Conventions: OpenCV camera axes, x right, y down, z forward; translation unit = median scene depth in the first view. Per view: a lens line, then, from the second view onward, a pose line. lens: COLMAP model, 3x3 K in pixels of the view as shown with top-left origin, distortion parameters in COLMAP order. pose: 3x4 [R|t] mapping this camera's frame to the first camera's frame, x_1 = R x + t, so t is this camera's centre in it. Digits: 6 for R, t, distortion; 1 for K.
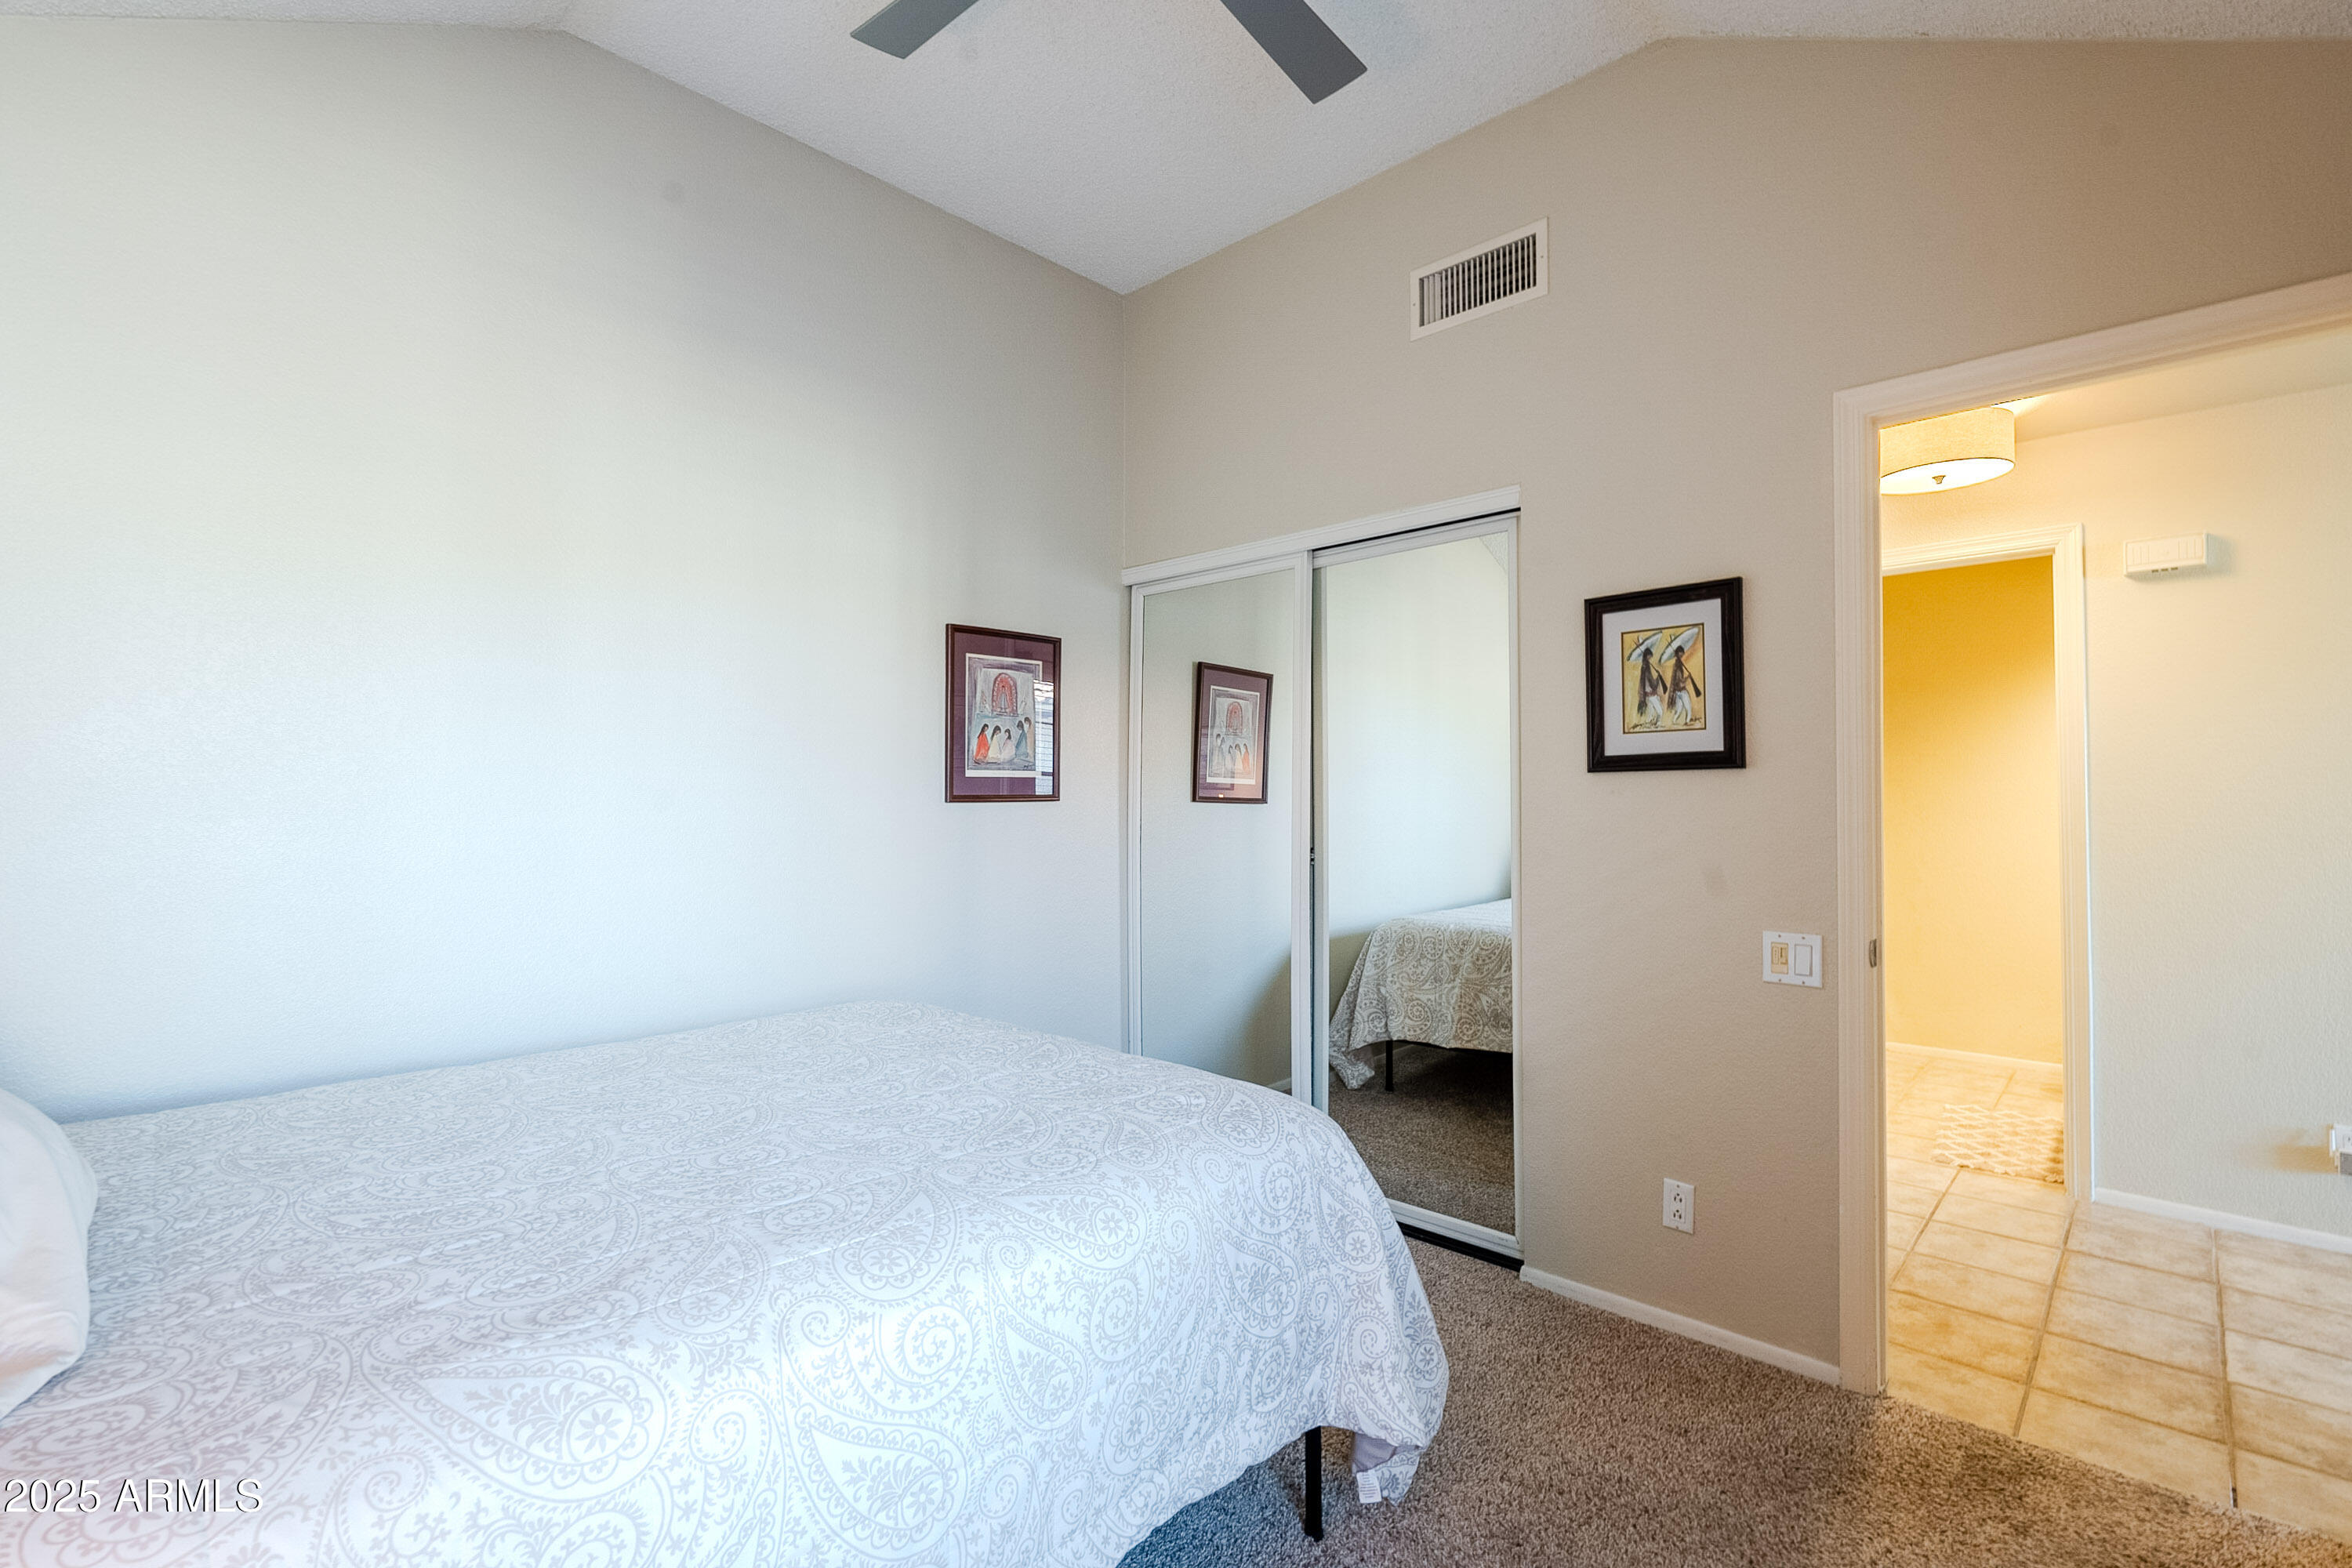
lens RADIAL K [[1043.4, 0, 1183.3], [0, 1043.4, 787.8], [0, 0, 1]] dist [0.006327, -0.000031]
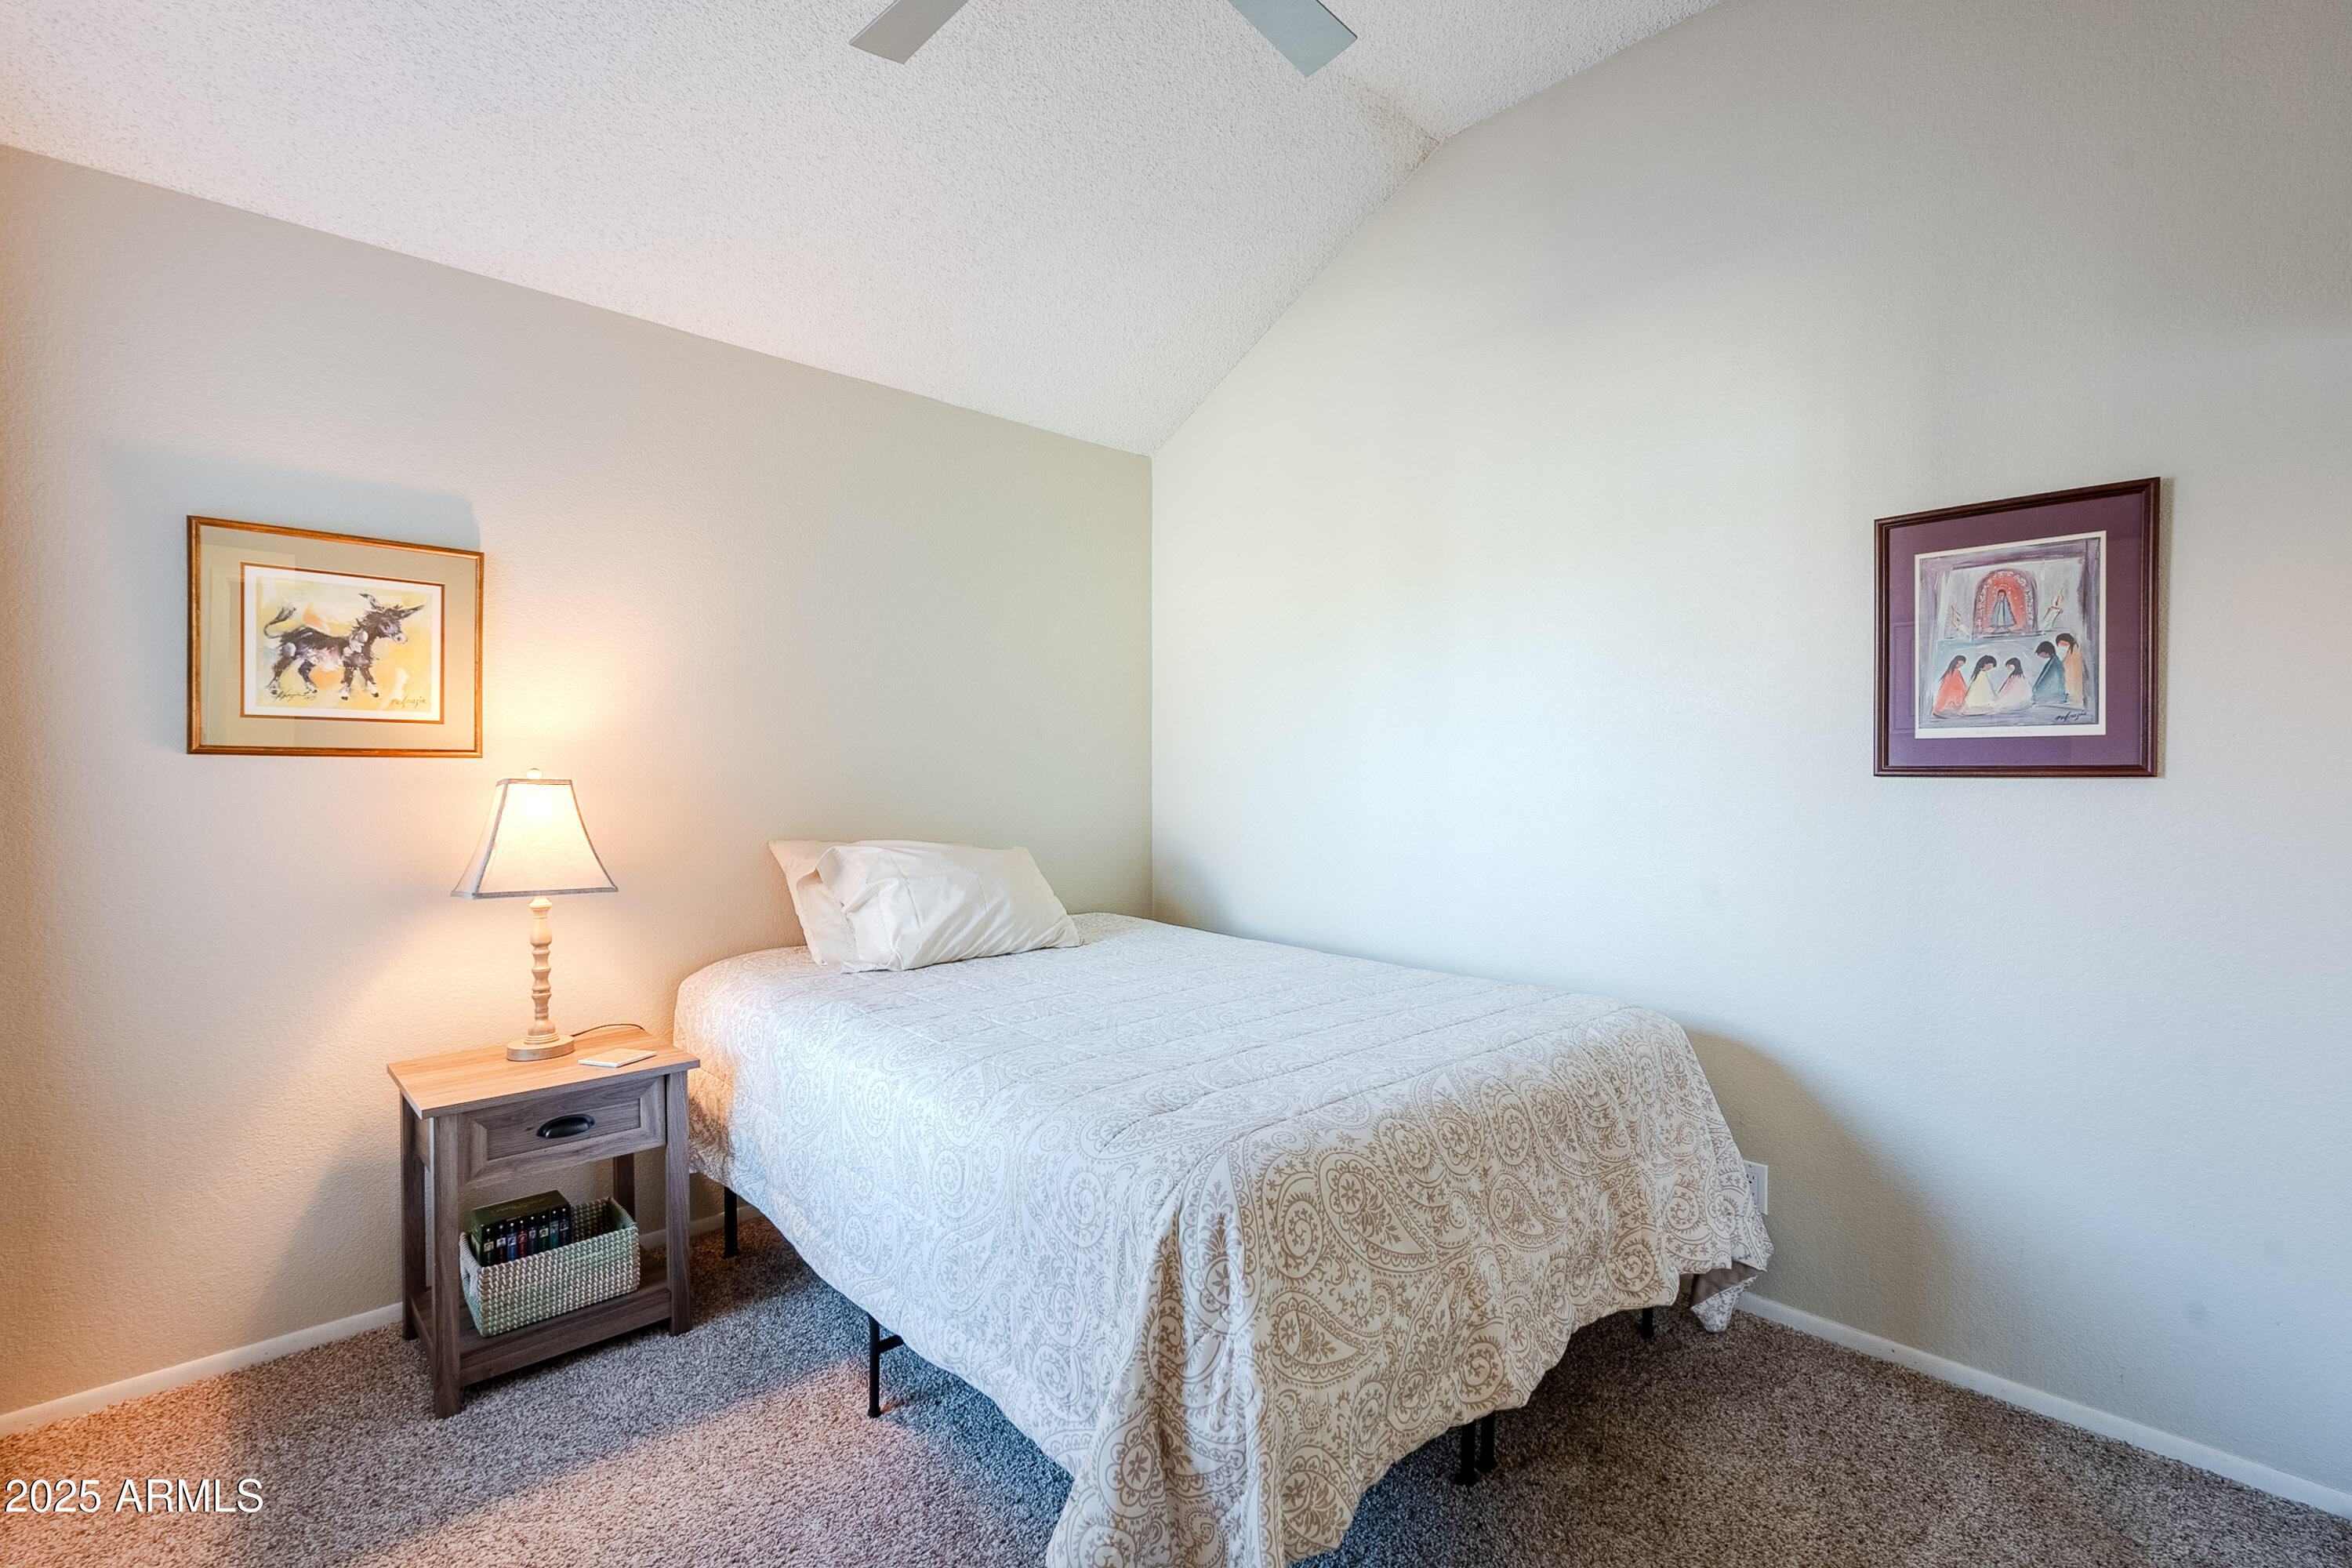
lens RADIAL K [[1023.1, 0, 1176.0], [0, 1023.1, 784.0], [0, 0, 1]] dist [0.000221, -0.000087]
pose [[-0.045889, 0.013298, -0.998858, 0.487299], [0.007989, 0.999884, 0.012945, 0.006406], [0.998915, -0.007386, -0.045990, 0.565089]]
